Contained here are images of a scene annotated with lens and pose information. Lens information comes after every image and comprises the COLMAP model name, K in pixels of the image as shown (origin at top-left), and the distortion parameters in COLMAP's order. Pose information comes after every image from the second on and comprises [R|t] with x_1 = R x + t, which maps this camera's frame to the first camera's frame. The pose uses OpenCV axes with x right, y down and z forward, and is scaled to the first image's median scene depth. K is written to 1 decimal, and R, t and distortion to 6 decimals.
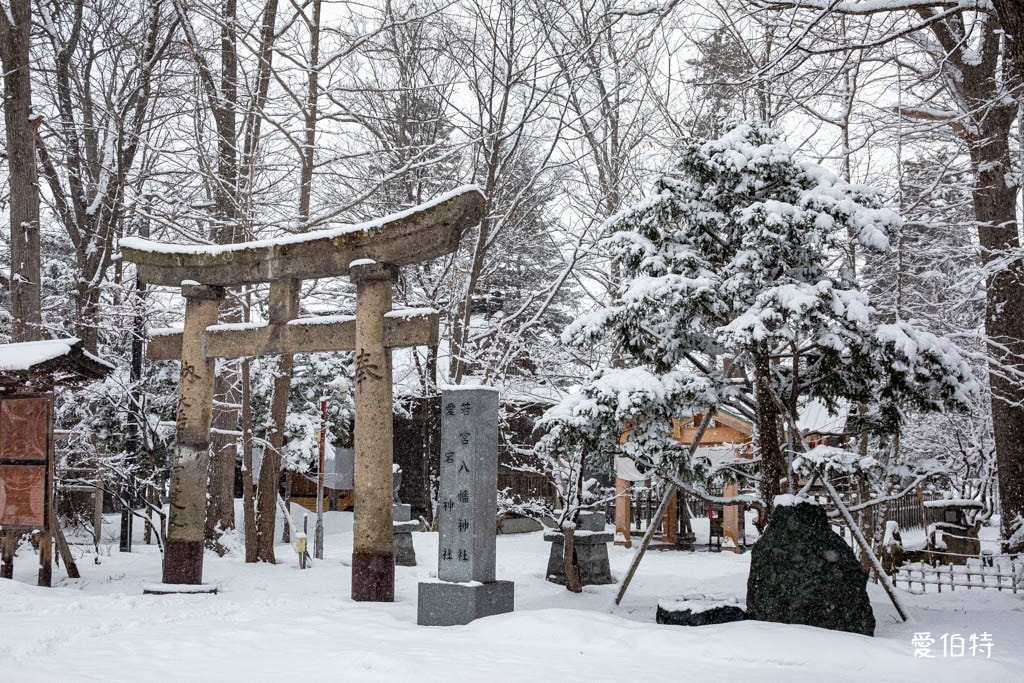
lens RADIAL K [[1126.1, 0, 512.0], [0, 1126.1, 341.5], [0, 0, 1]] dist [-0.024913, -0.014316]
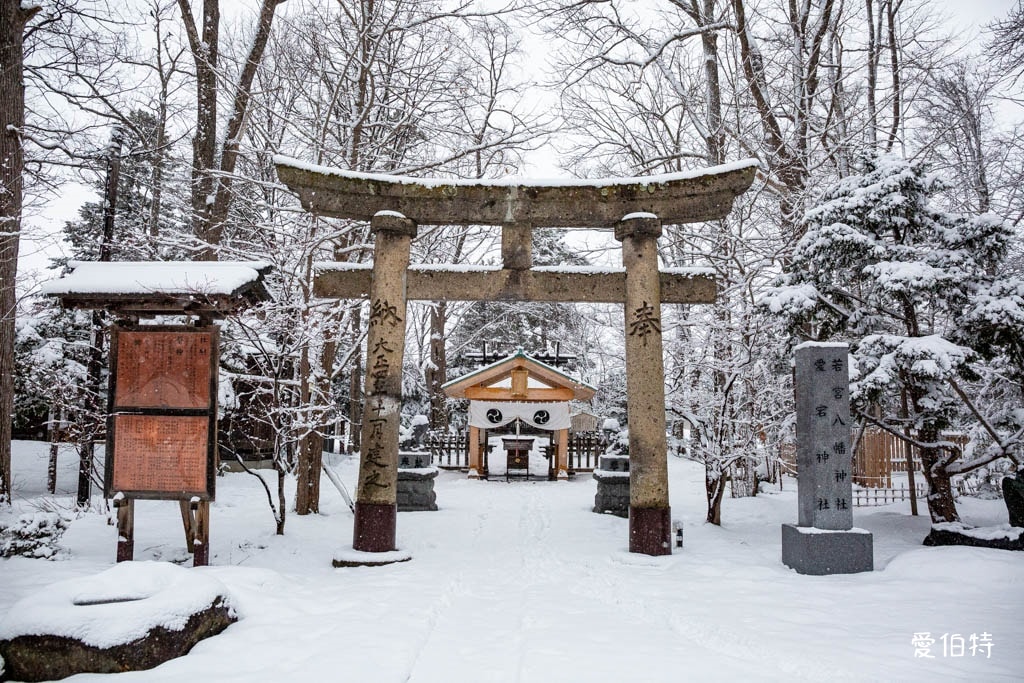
lens RADIAL K [[765.4, 0, 512.0], [0, 765.4, 341.5], [0, 0, 1]] dist [-0.053496, 0.002582]
pose [[0.850447, 0.054388, 0.523241, -0.542270], [-0.061359, 0.998108, -0.004018, 0.047816], [-0.522469, -0.028688, 0.852175, 0.447023]]
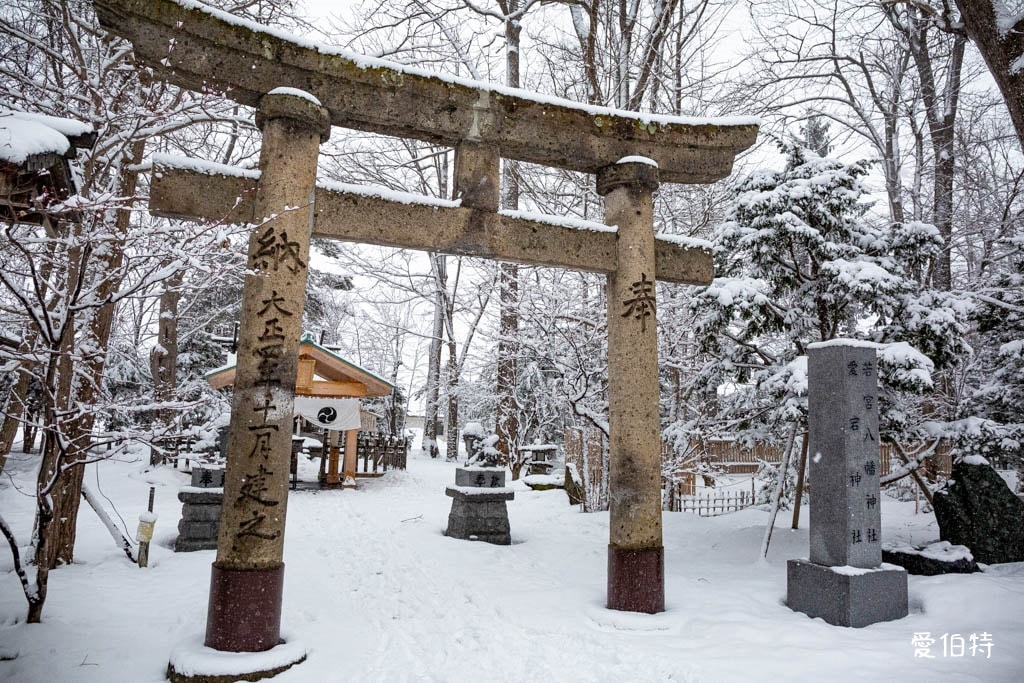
lens RADIAL K [[726.1, 0, 525.8], [0, 726.1, 339.6], [0, 0, 1]] dist [-0.098338, 0.097647]
pose [[0.553359, 0.100437, 0.826865, -0.529008], [-0.114133, 0.992483, -0.044173, 0.074251], [-0.825086, -0.069929, 0.560662, 0.732235]]
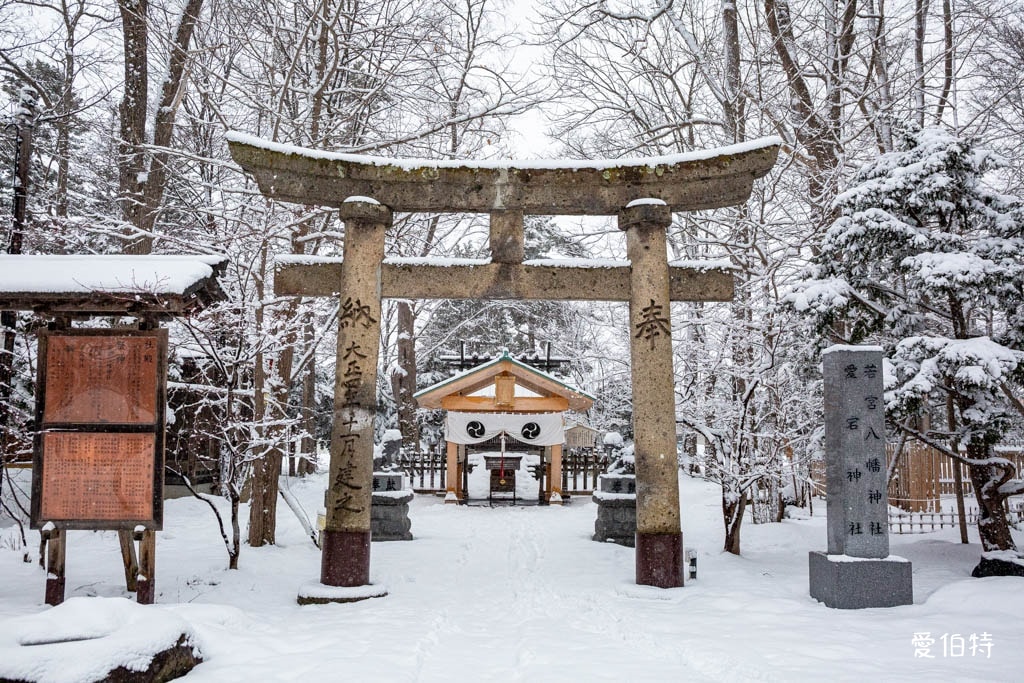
lens RADIAL K [[917.4, 0, 512.0], [0, 917.4, 341.5], [0, 0, 1]] dist [-0.004726, -0.006505]
pose [[0.838401, 0.051250, 0.542638, -0.567619], [-0.058428, 0.998284, -0.004011, 0.044724], [-0.541913, -0.028342, 0.839957, 0.421396]]
